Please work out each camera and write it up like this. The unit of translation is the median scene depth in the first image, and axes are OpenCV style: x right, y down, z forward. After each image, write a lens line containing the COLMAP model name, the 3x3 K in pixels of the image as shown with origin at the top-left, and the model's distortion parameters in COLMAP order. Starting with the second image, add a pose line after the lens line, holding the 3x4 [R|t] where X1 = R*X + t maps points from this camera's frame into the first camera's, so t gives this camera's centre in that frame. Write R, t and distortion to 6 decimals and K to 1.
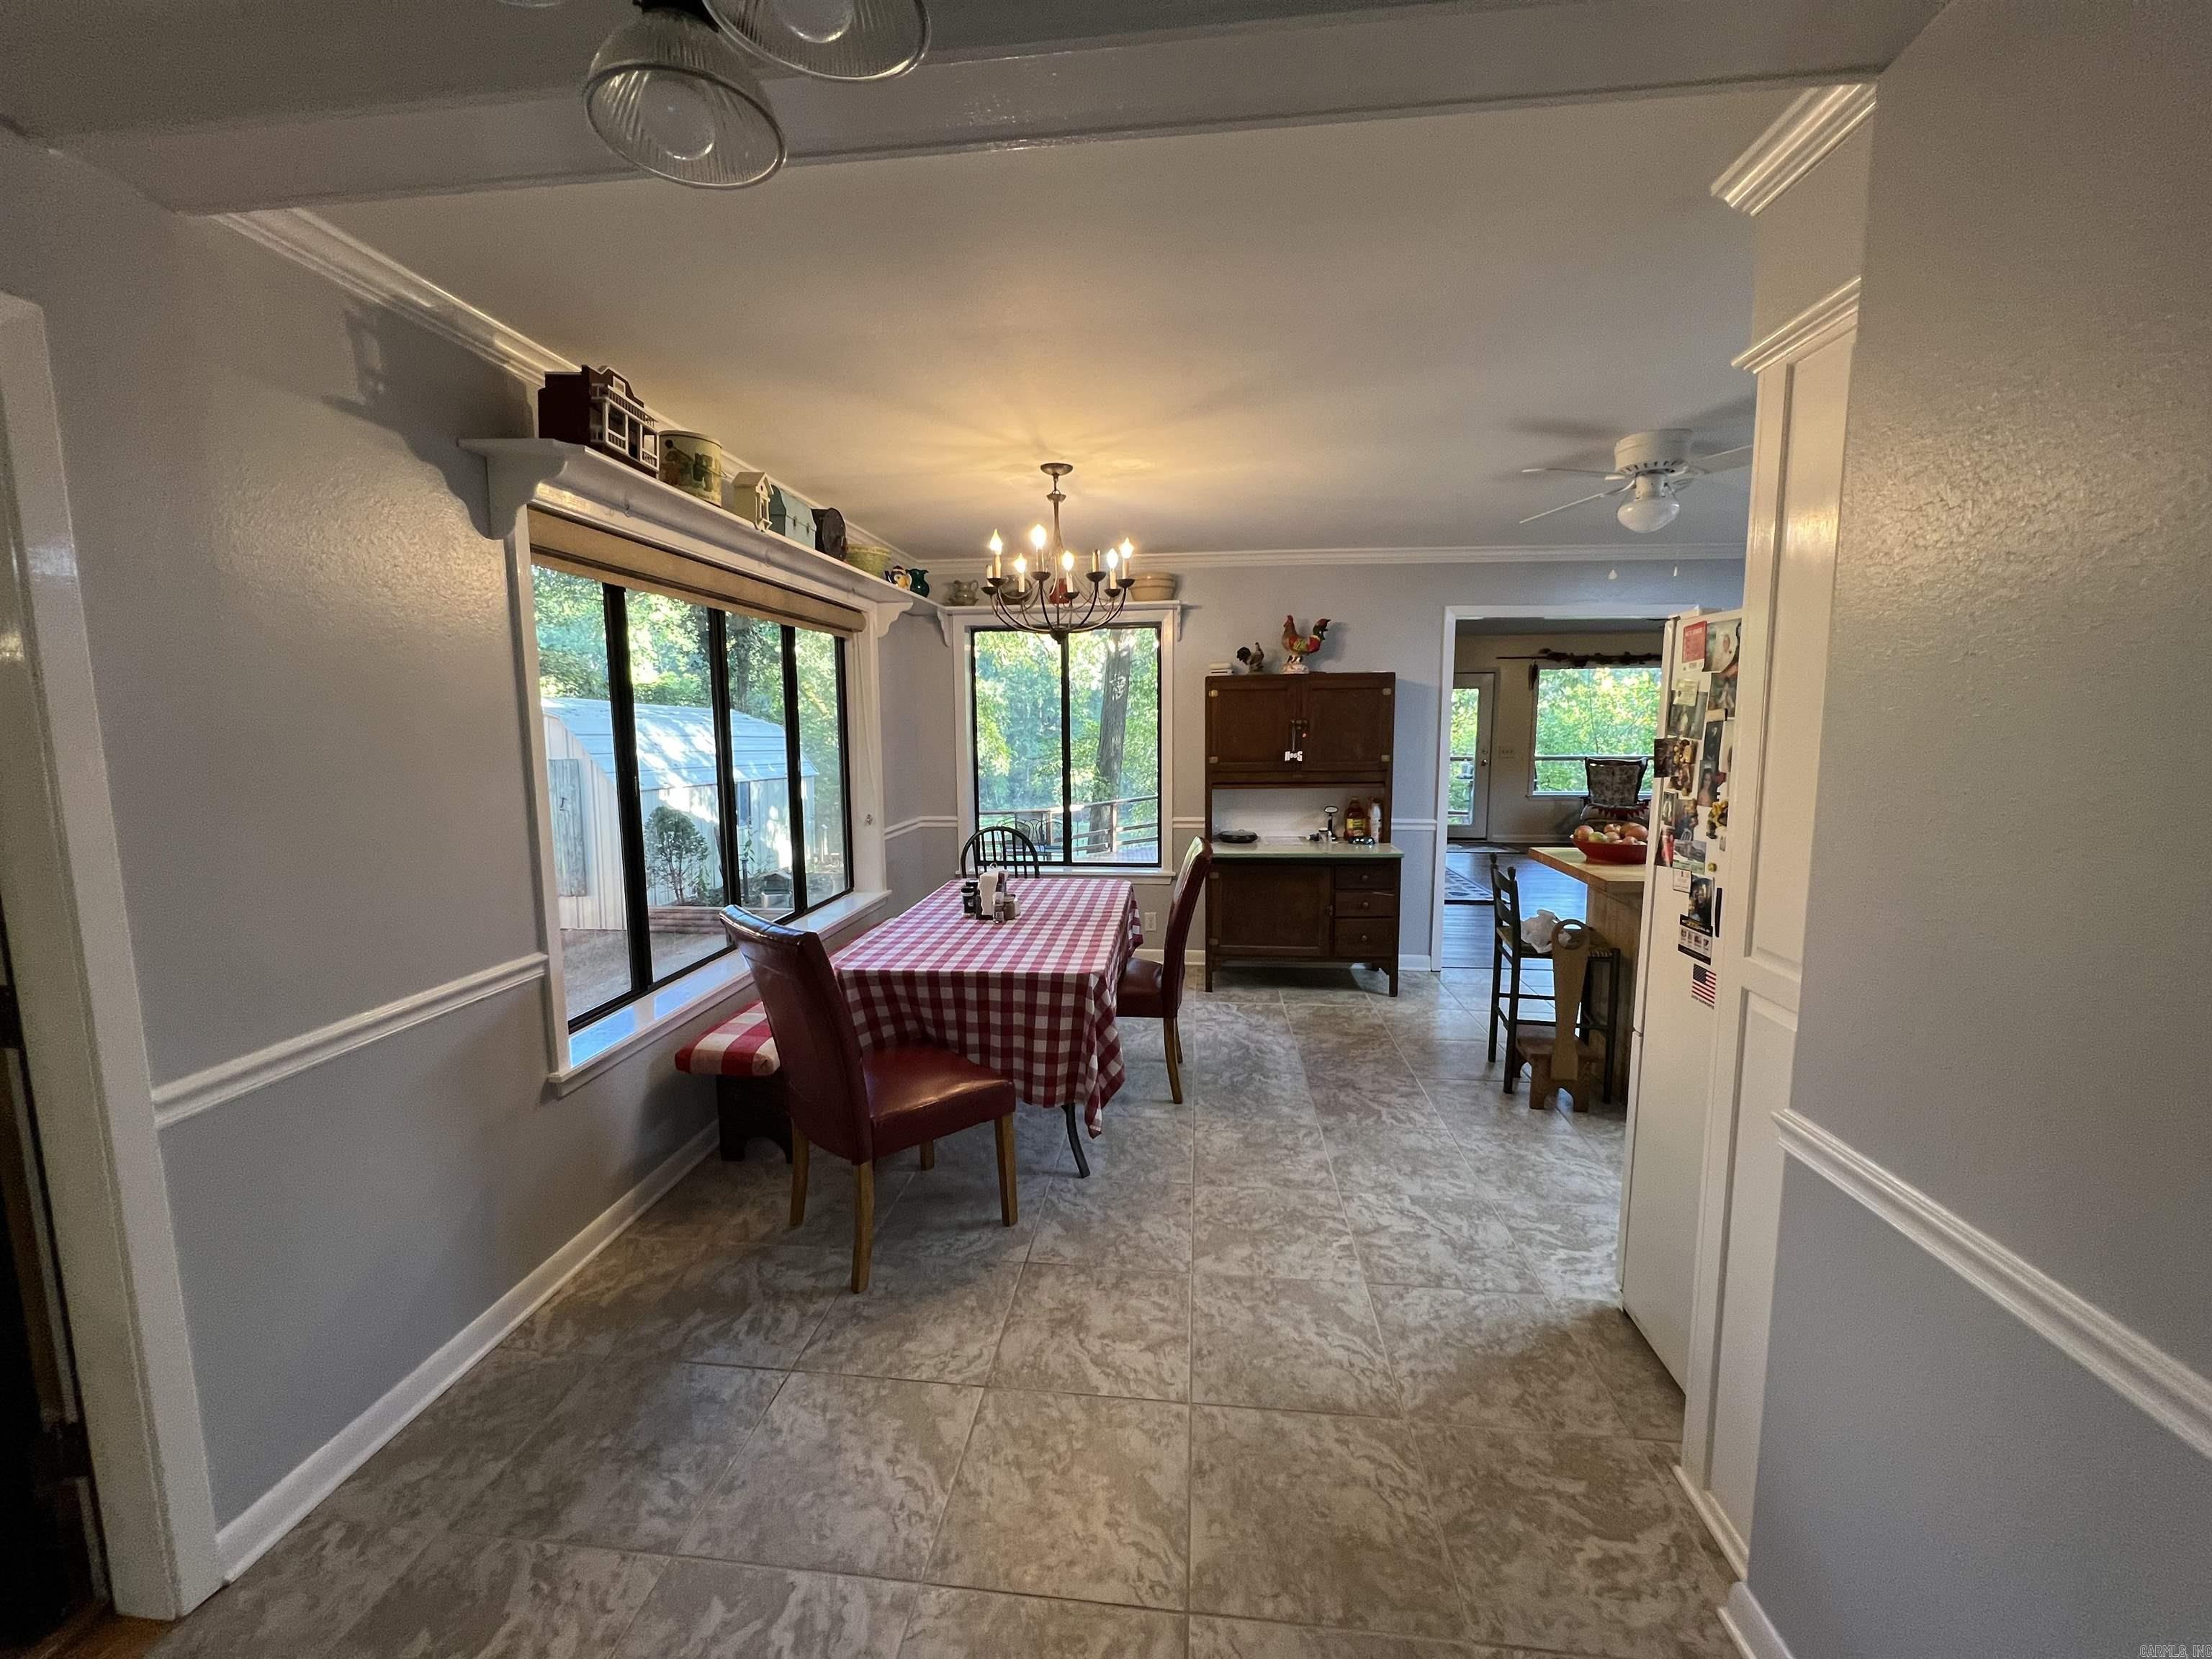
lens RADIAL K [[880.2, 0, 1098.9], [0, 880.2, 824.2], [0, 0, 1]] dist [-0.000799, -0.000017]
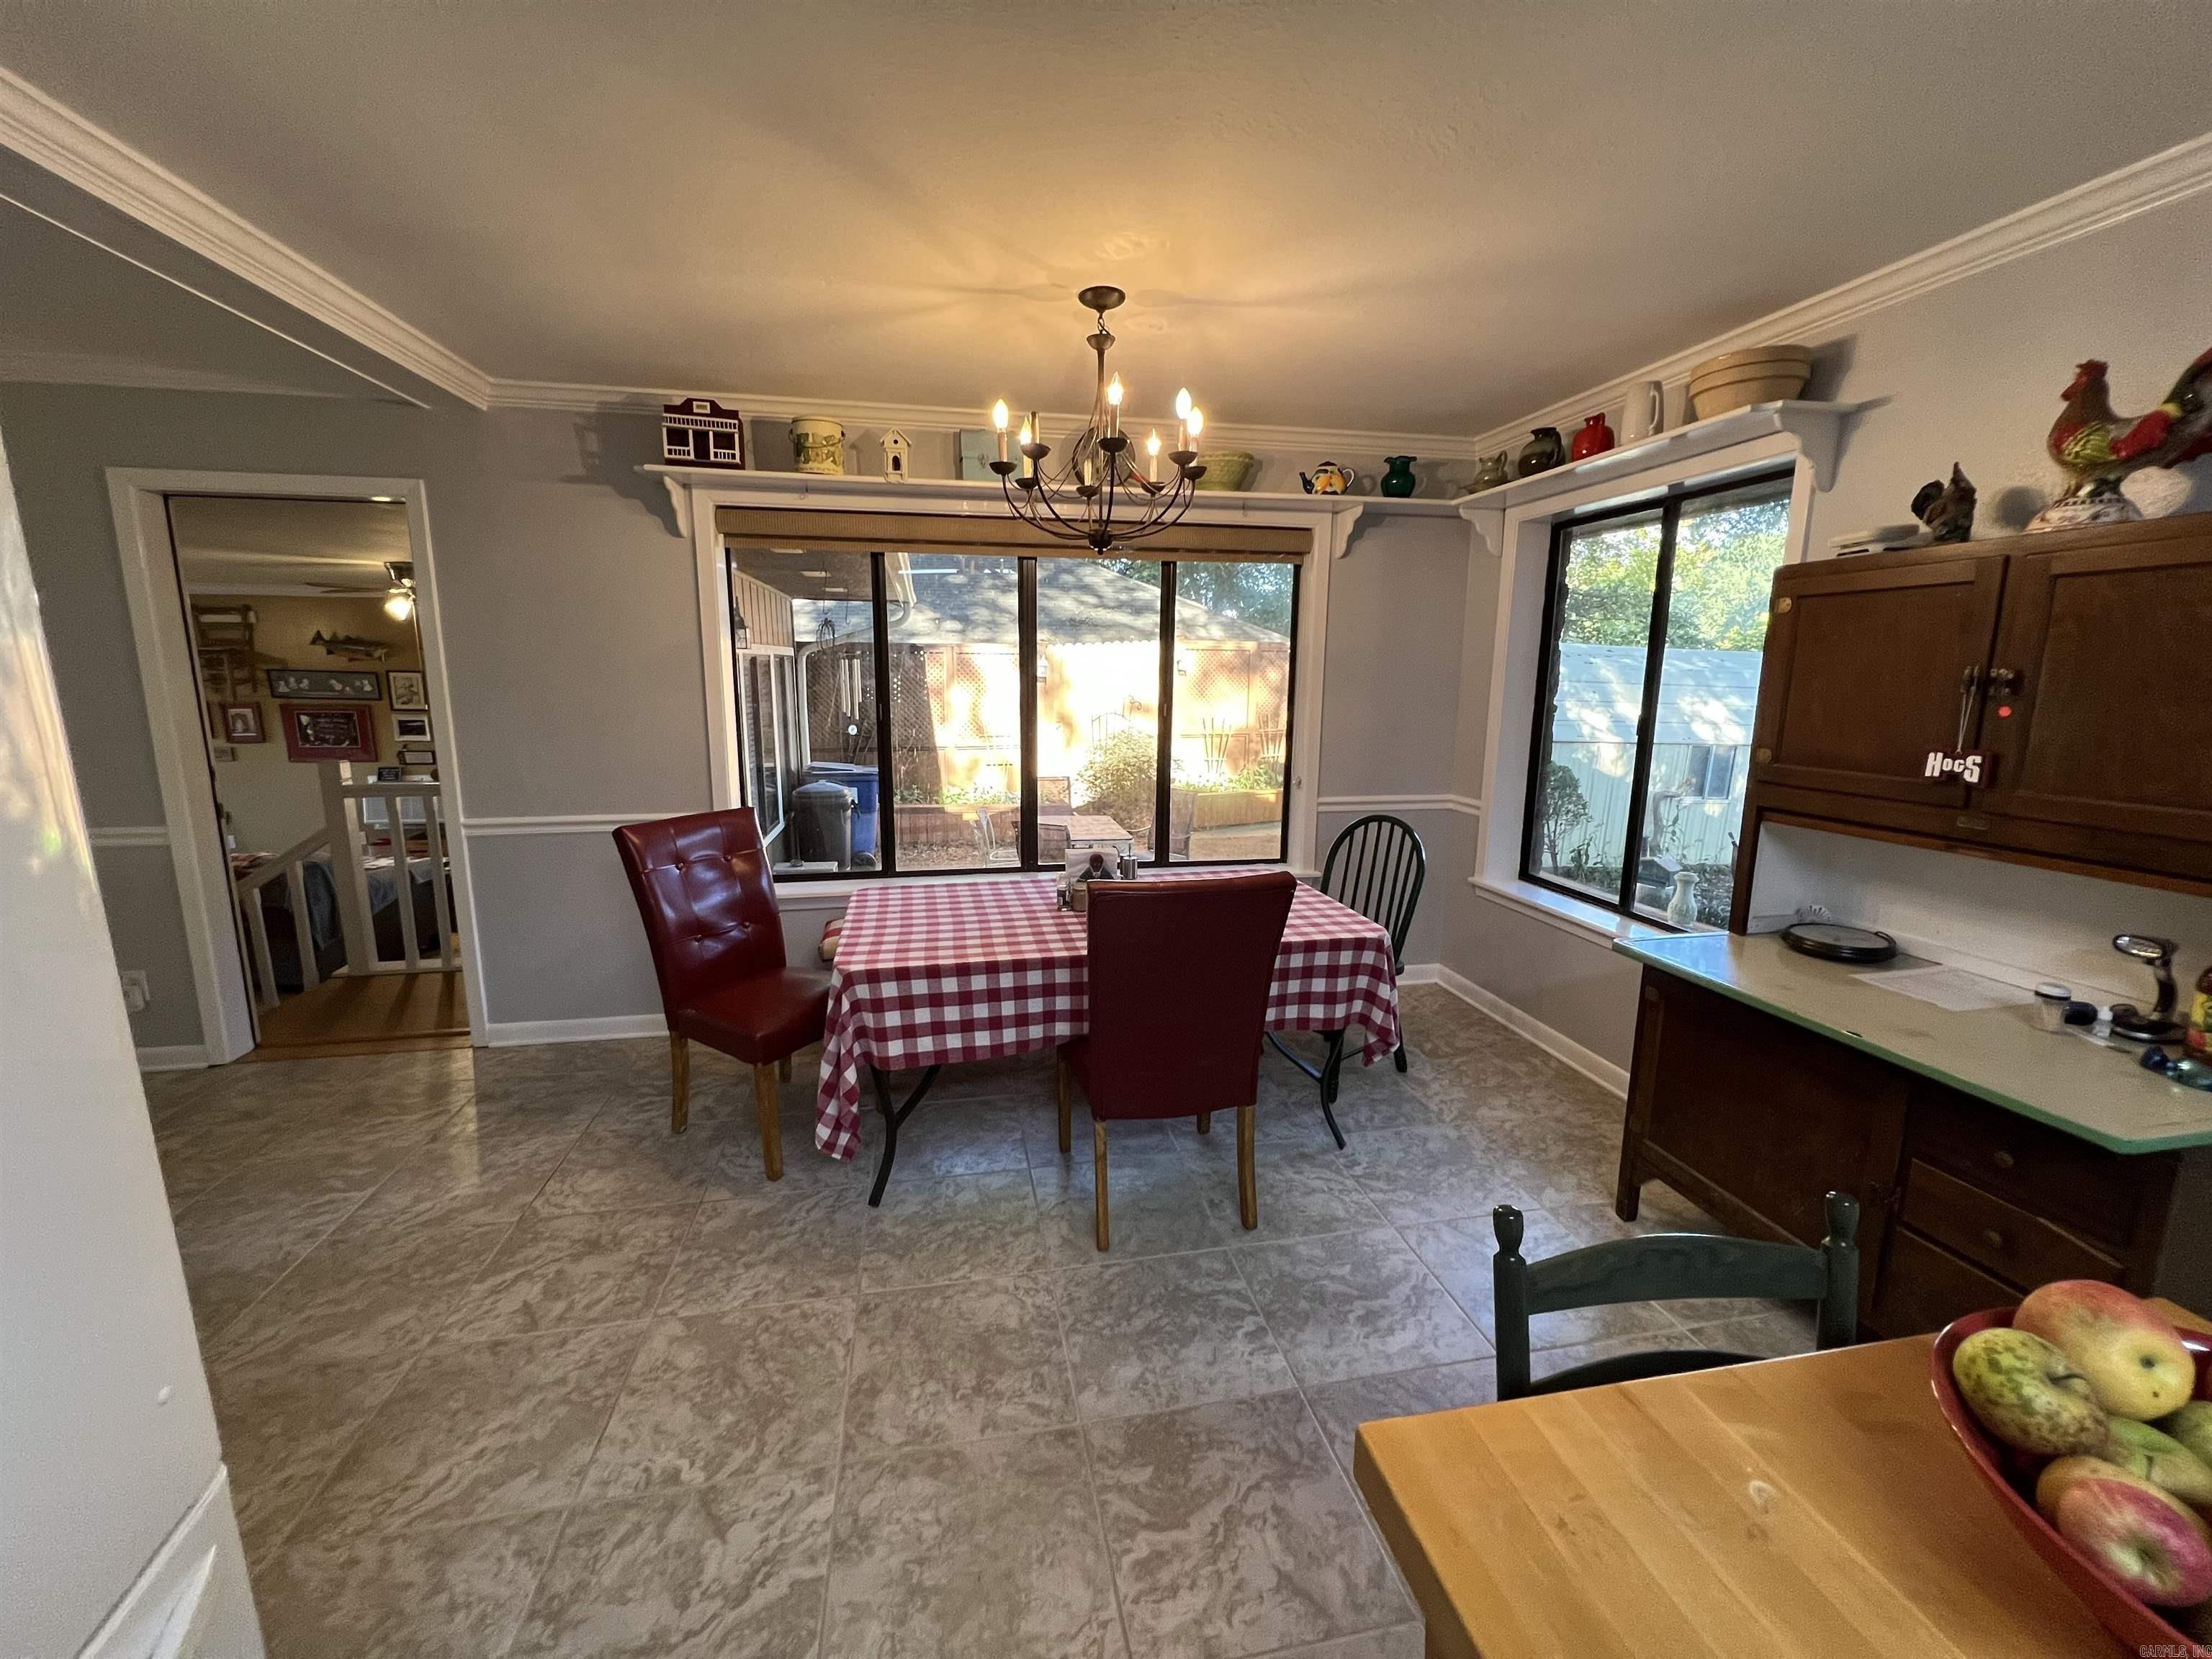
lens RADIAL K [[880.2, 0, 1098.9], [0, 880.2, 824.2], [0, 0, 1]] dist [-0.000799, -0.000017]
pose [[0.296933, 0.176351, -0.938473, 0.753622], [-0.121074, 0.981820, 0.146189, -0.104353], [0.947192, 0.070216, 0.312886, 0.890724]]
